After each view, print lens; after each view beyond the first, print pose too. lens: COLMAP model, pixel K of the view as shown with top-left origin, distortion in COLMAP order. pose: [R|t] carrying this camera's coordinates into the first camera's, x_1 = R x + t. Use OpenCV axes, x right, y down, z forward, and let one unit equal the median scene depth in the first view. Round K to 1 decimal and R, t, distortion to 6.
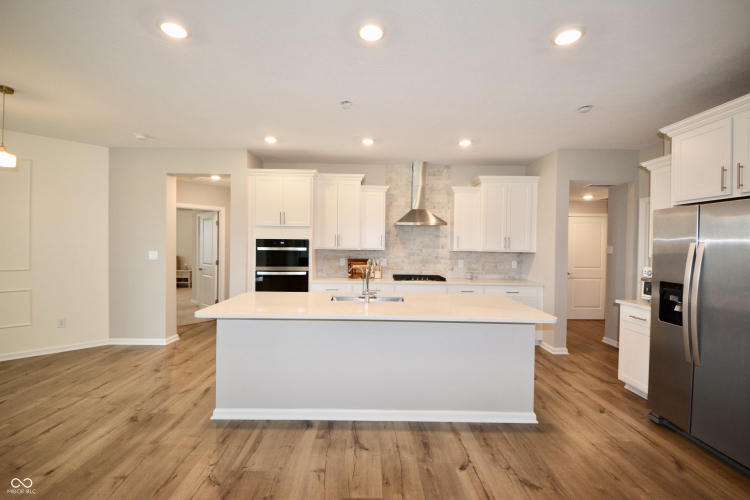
lens RADIAL K [[314.8, 0, 366.8], [0, 314.8, 247.5], [0, 0, 1]] dist [0.014920, -0.000291]
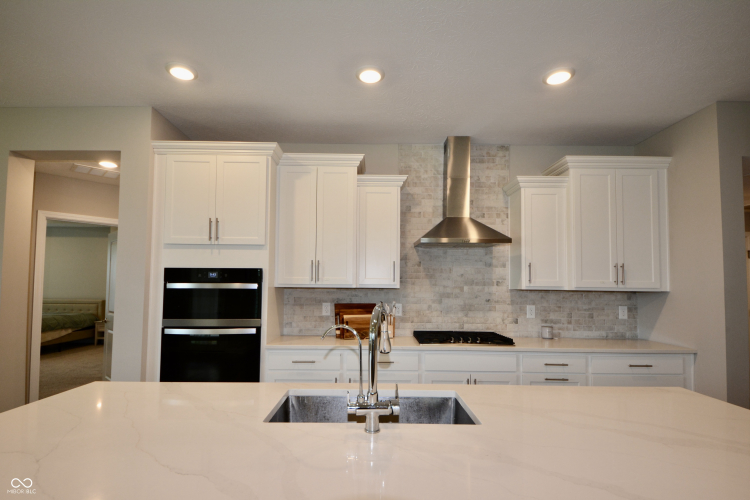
lens RADIAL K [[365.6, 0, 361.5], [0, 365.6, 269.1], [0, 0, 1]] dist [0.023705, -0.022843]
pose [[0.999883, -0.003672, -0.014858, -0.002095], [0.002863, 0.998528, -0.054159, 0.009523], [0.015035, 0.054110, 0.998422, 0.338231]]
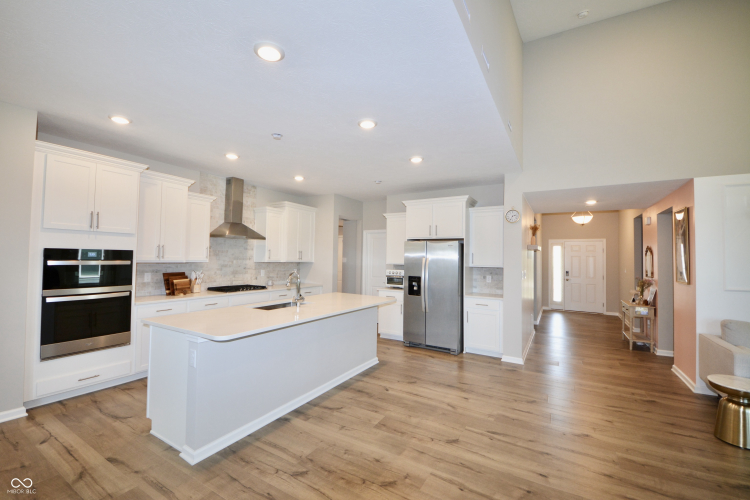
lens RADIAL K [[314.8, 0, 366.8], [0, 314.8, 247.5], [0, 0, 1]] dist [0.014920, -0.000291]
pose [[0.531915, 0.026010, 0.846398, -0.503137], [-0.002758, 0.999576, -0.028984, -0.009978], [-0.846793, 0.013083, 0.531761, 0.073521]]
